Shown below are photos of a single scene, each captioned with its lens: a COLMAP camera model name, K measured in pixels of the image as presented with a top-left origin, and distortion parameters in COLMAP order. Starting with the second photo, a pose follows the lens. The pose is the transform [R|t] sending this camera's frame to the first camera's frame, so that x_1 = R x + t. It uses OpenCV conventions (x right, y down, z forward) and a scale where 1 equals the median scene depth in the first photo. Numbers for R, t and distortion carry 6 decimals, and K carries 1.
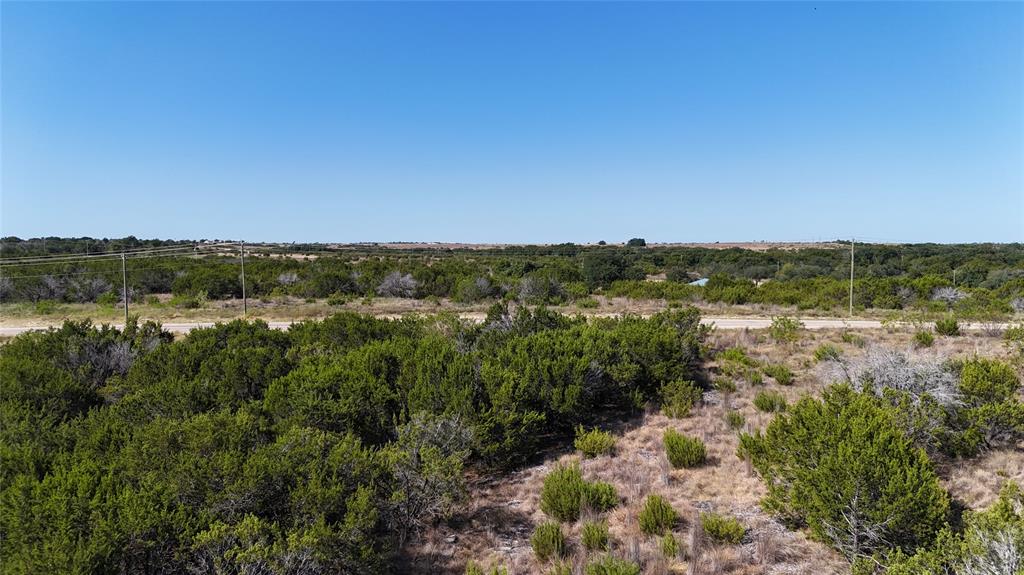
lens RADIAL K [[752.9, 0, 509.0], [0, 752.9, 279.9], [0, 0, 1]] dist [0.056098, -0.056023]
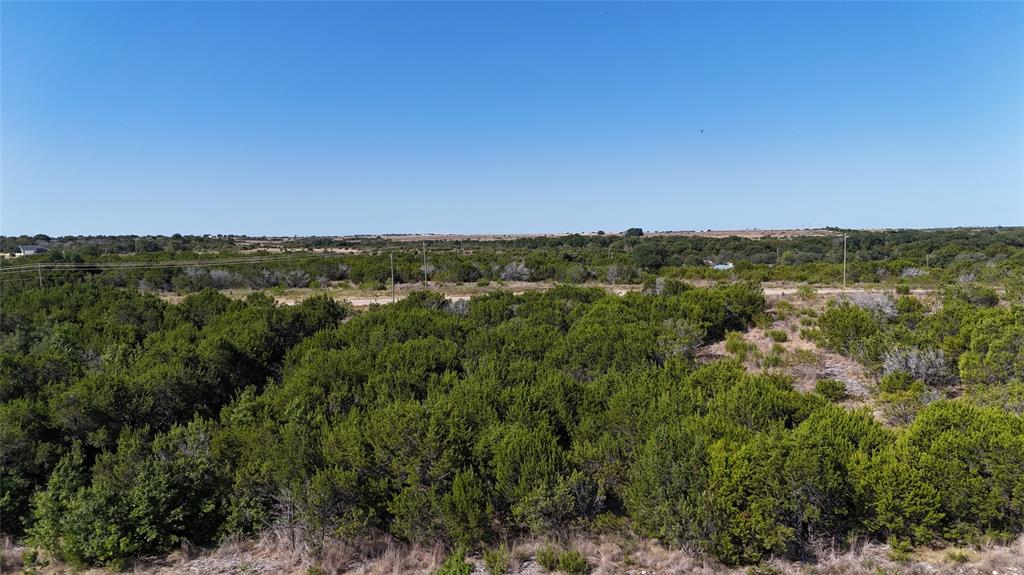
lens RADIAL K [[752.9, 0, 509.5], [0, 752.9, 284.5], [0, 0, 1]] dist [0.056098, -0.056023]
pose [[0.999795, -0.015048, 0.013547, -0.354273], [0.014785, 0.999704, 0.019318, 0.005937], [-0.013834, -0.019114, 0.999722, -0.749431]]
